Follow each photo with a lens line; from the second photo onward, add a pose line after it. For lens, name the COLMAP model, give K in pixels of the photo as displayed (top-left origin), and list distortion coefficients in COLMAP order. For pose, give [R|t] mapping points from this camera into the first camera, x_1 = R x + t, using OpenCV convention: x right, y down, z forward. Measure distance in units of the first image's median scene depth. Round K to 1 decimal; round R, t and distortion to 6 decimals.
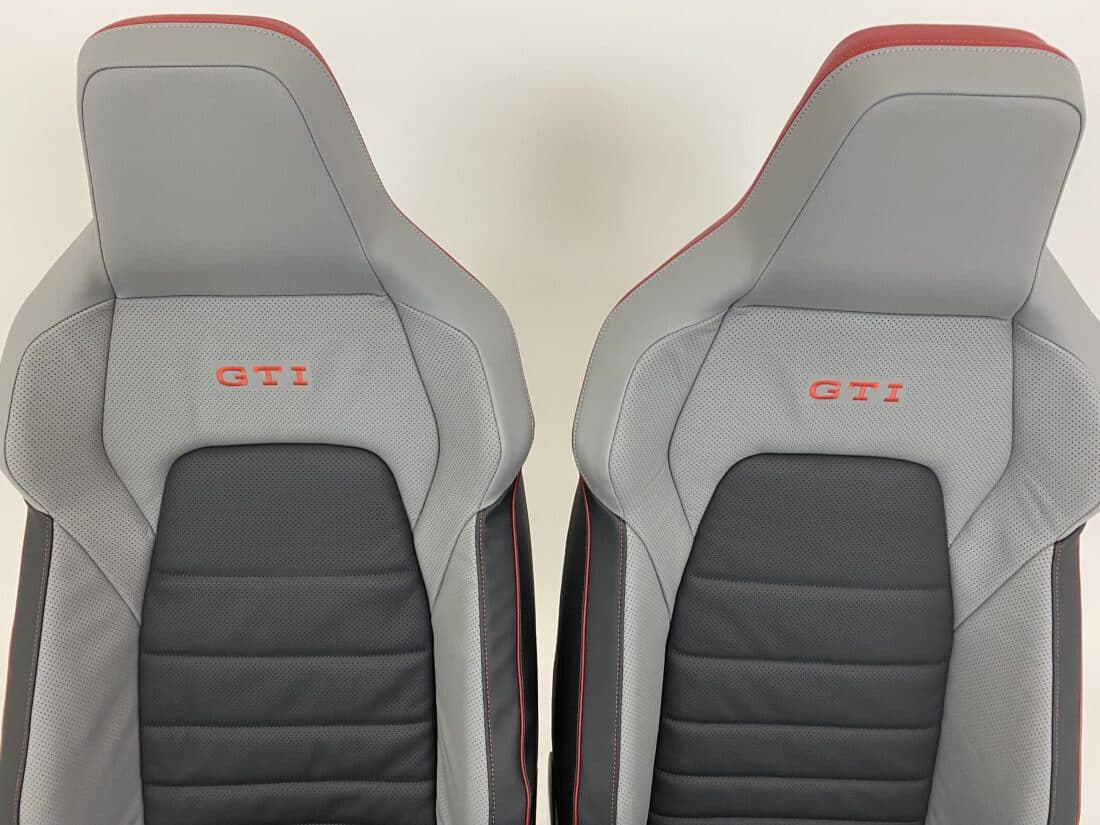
lens RADIAL K [[813.9, 0, 540.3], [0, 813.9, 390.6], [0, 0, 1]] dist [0.028252, -0.072341]
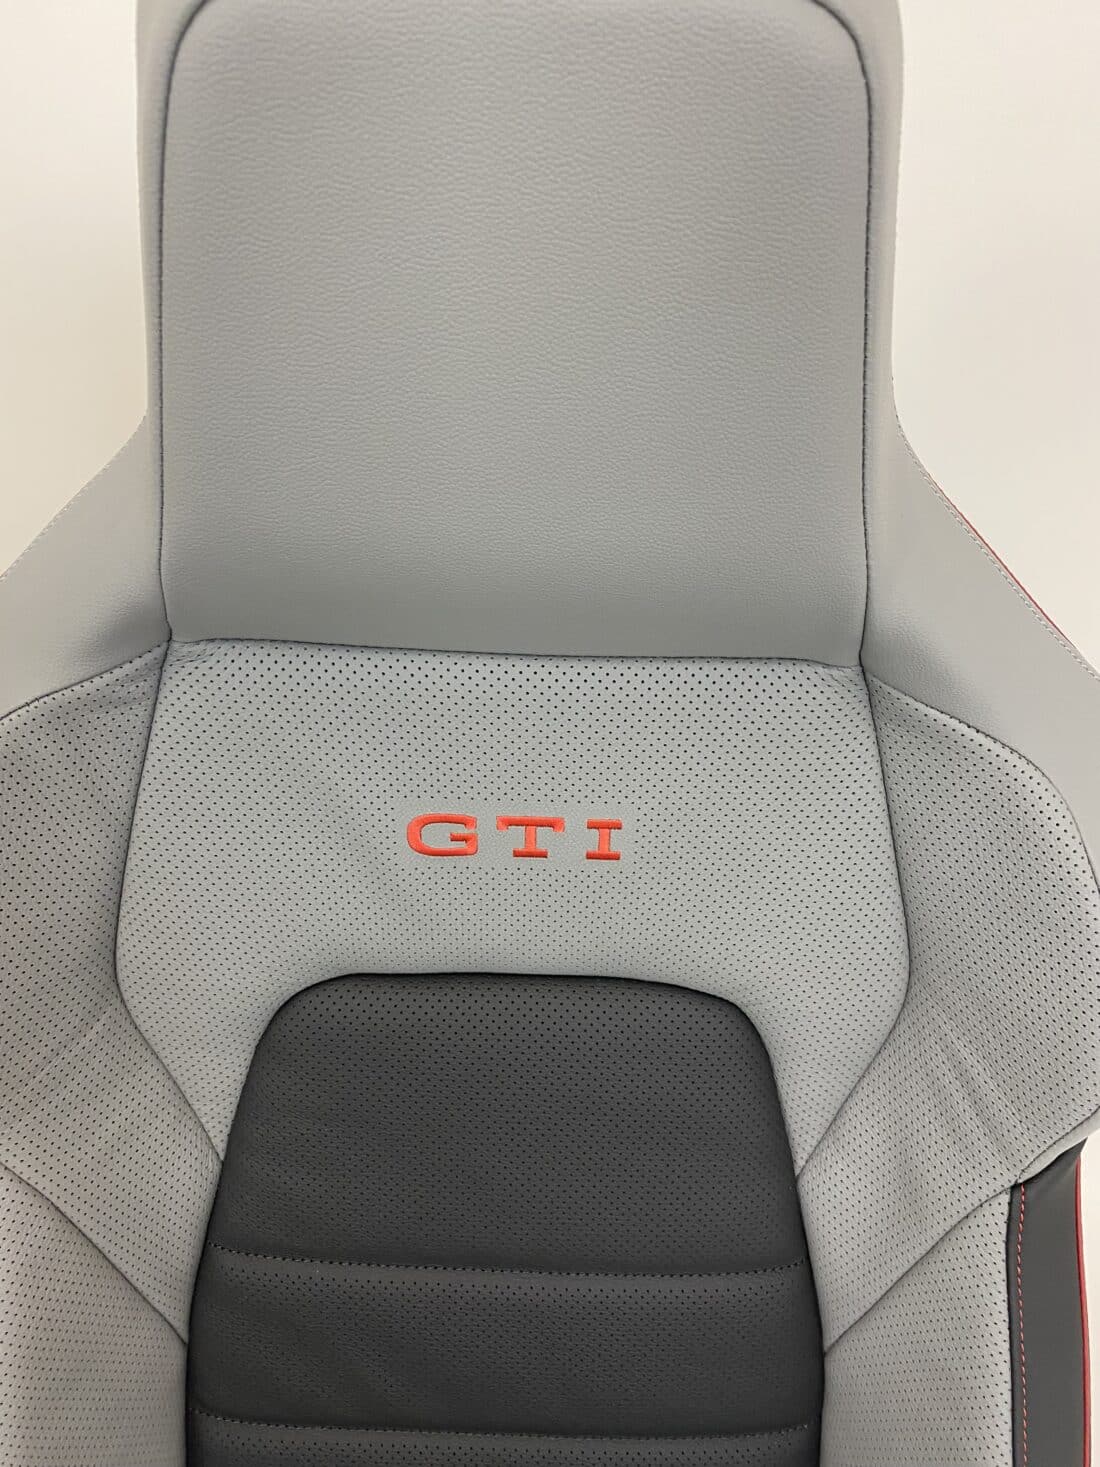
lens RADIAL K [[1127.3, 0, 550.0], [0, 1127.3, 733.5], [0, 0, 1]] dist [0.051049, -0.072980]
pose [[0.999911, -0.012554, -0.004536, 0.386273], [0.012477, 0.999786, -0.016492, -0.041147], [0.004742, 0.016434, 0.999854, 0.391081]]
